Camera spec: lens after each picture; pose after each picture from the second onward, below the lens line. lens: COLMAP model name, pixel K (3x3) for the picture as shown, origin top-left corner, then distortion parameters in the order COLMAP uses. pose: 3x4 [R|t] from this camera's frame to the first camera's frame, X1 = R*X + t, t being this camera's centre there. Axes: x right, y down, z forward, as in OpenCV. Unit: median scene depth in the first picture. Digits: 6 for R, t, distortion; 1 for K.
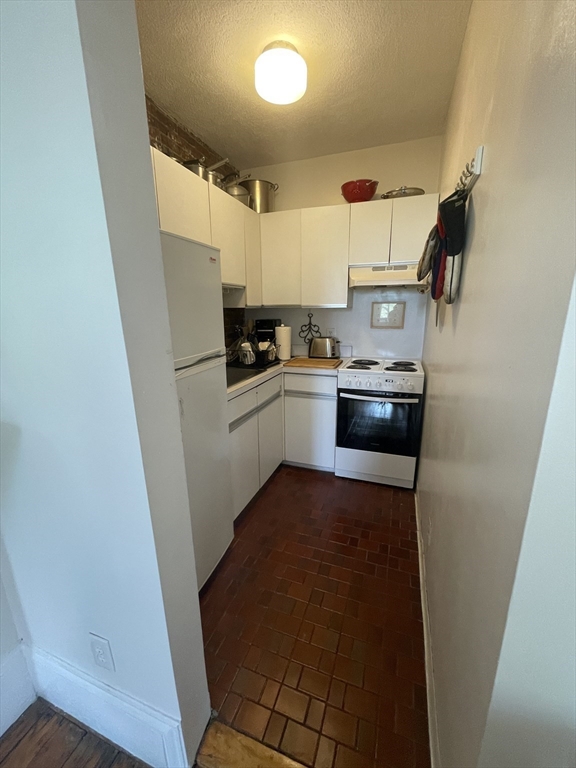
lens RADIAL K [[310.5, 0, 287.6], [0, 310.5, 383.0], [0, 0, 1]] dist [-0.003344, 0.000228]
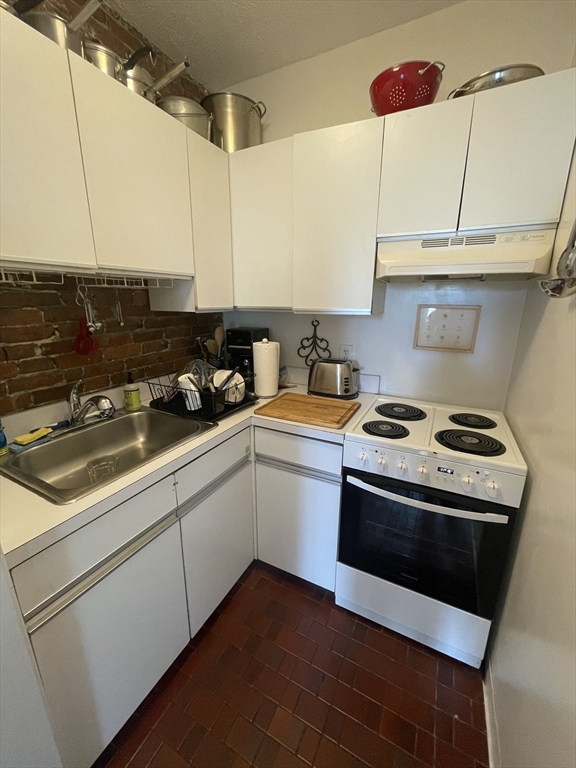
lens RADIAL K [[310.5, 0, 288.9], [0, 310.5, 385.8], [0, 0, 1]] dist [-0.003344, 0.000228]
pose [[0.992018, 0.045740, -0.117509, 0.117520], [-0.041986, 0.998532, 0.034225, -0.130470], [0.118902, -0.029018, 0.992482, 0.429316]]
